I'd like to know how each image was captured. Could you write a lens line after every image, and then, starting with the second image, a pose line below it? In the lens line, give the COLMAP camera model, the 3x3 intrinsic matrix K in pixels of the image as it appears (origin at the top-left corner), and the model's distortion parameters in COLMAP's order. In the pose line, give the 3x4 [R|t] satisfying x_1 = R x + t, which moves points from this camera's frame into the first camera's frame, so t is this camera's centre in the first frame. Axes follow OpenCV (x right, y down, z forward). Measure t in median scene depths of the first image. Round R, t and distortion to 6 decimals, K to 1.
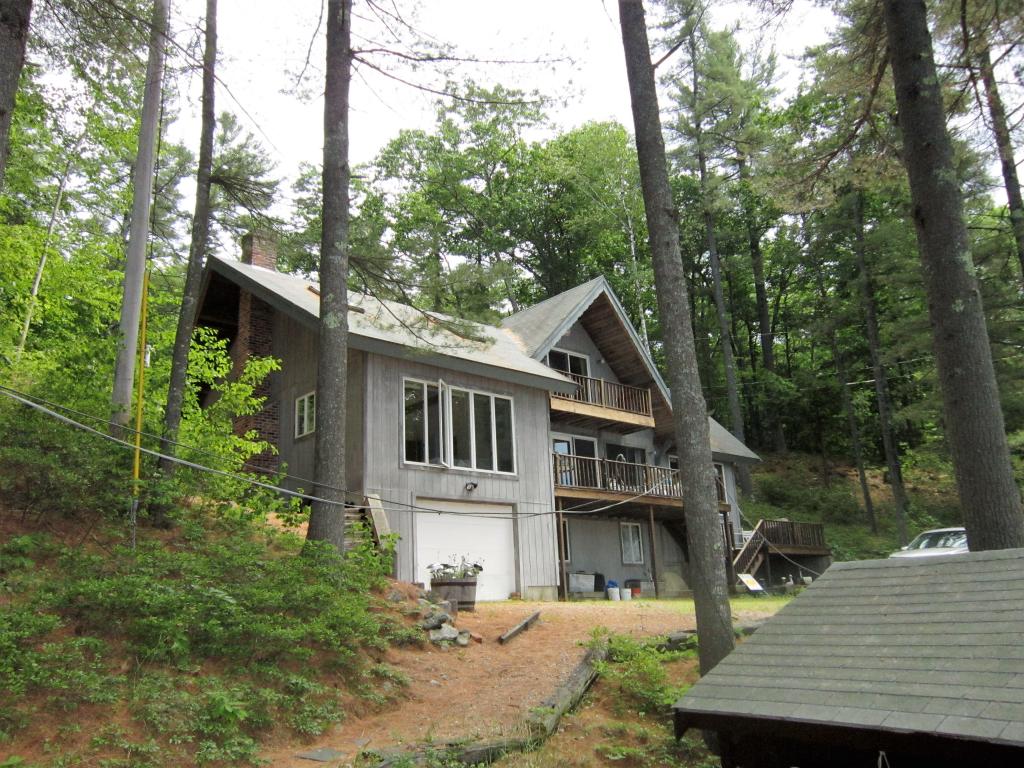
lens RADIAL K [[837.8, 0, 512.0], [0, 837.8, 384.0], [0, 0, 1]] dist [-0.050348, 0.000467]
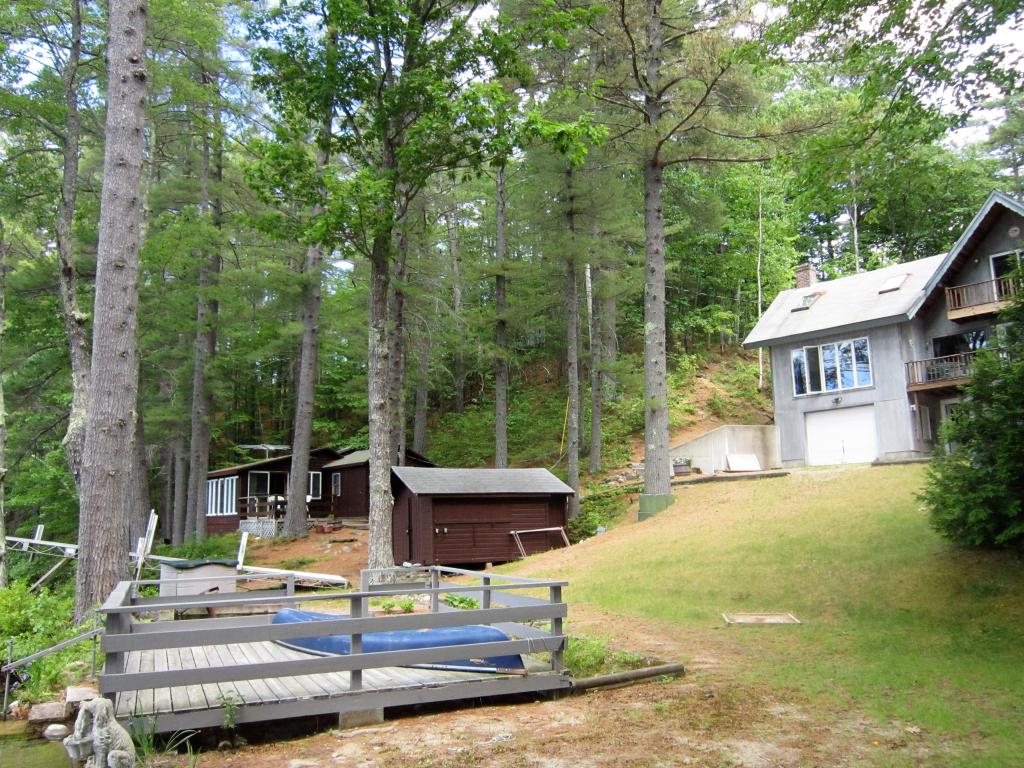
lens RADIAL K [[837.8, 0, 512.0], [0, 837.8, 384.0], [0, 0, 1]] dist [-0.050348, 0.000467]
pose [[0.026311, -0.127198, -0.991528, 1.305985], [0.293292, 0.949203, -0.113986, 0.071233], [0.955661, -0.287808, 0.062281, 0.205646]]
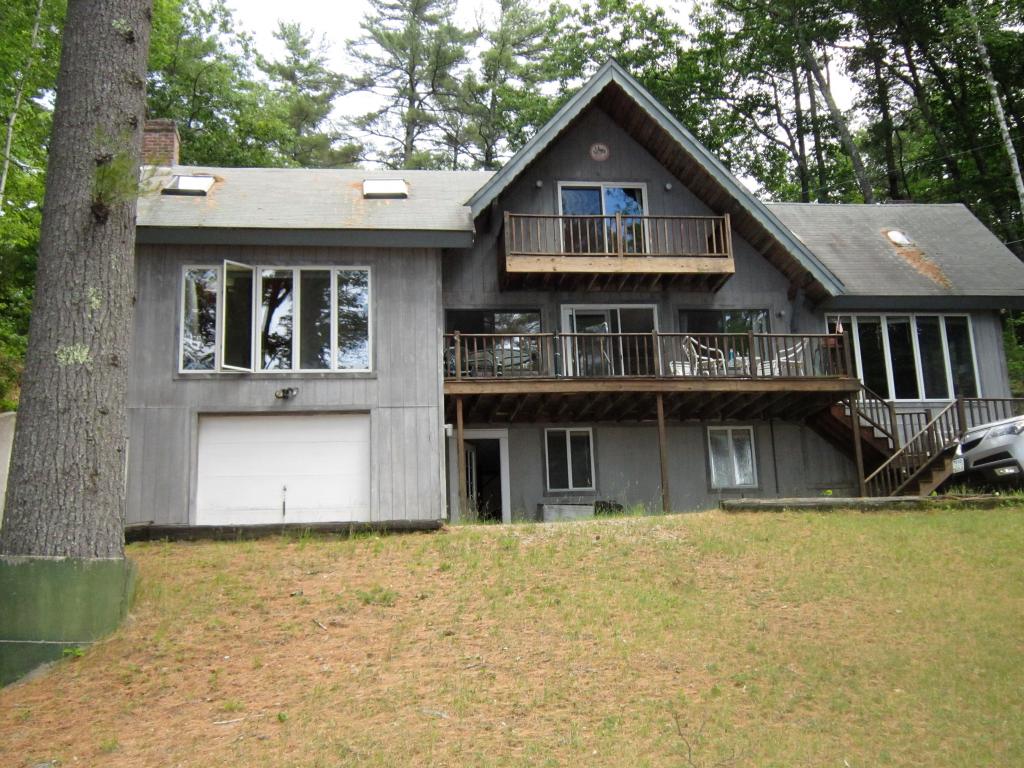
lens RADIAL K [[1125.4, 0, 512.0], [0, 1125.4, 384.0], [0, 0, 1]] dist [-0.002284, 0.010883]
pose [[0.821525, -0.117585, -0.557916, 0.545068], [0.157075, 0.987314, 0.023207, 0.097355], [0.548109, -0.106700, 0.829573, 0.213429]]
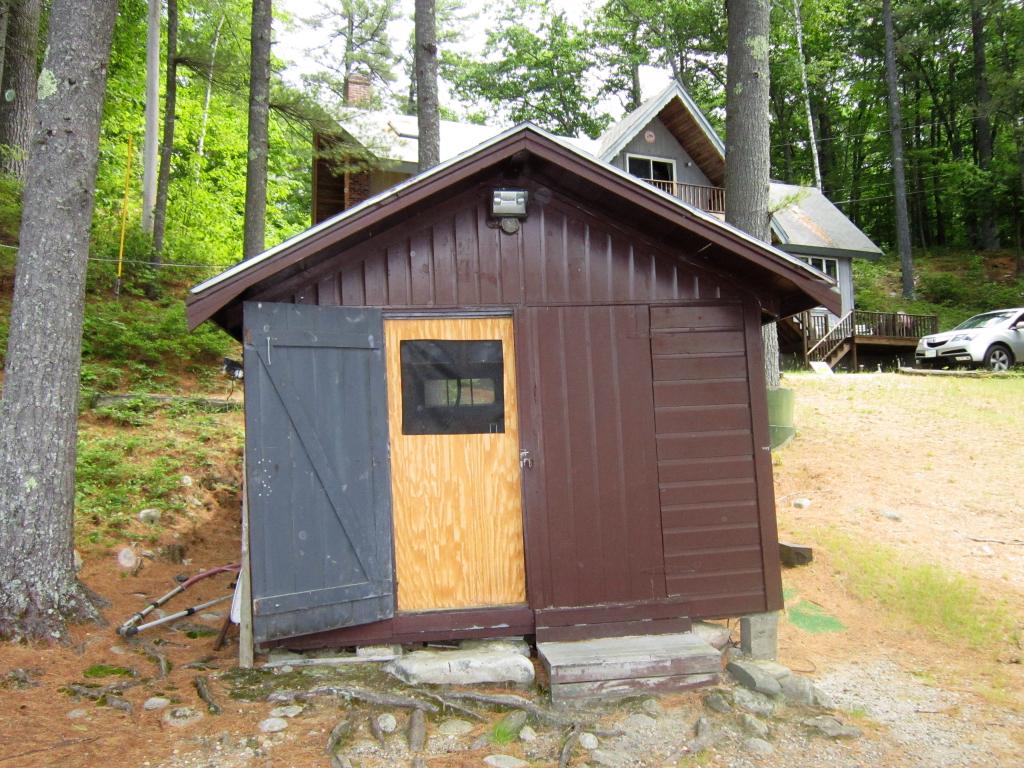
lens RADIAL K [[832.2, 0, 512.0], [0, 832.2, 384.0], [0, 0, 1]] dist [-0.038375, 0.000255]
pose [[0.941472, 0.001859, -0.337087, 0.282735], [0.068918, 0.977801, 0.197880, 0.024057], [0.329972, -0.209530, 0.920443, -0.096644]]
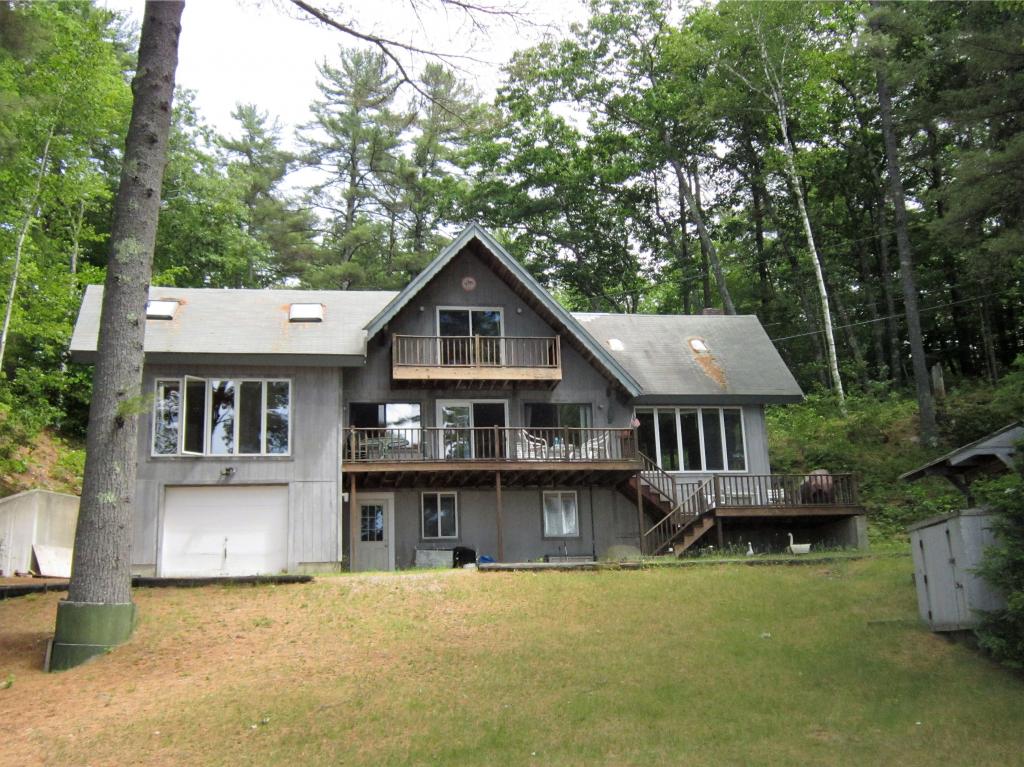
lens RADIAL K [[1088.9, 0, 512.0], [0, 1088.9, 383.5], [0, 0, 1]] dist [-0.014922, 0.003312]
pose [[0.846248, -0.117933, -0.519573, 0.781131], [0.145134, 0.989341, 0.011824, 0.038471], [0.512641, -0.085414, 0.854344, 0.012838]]
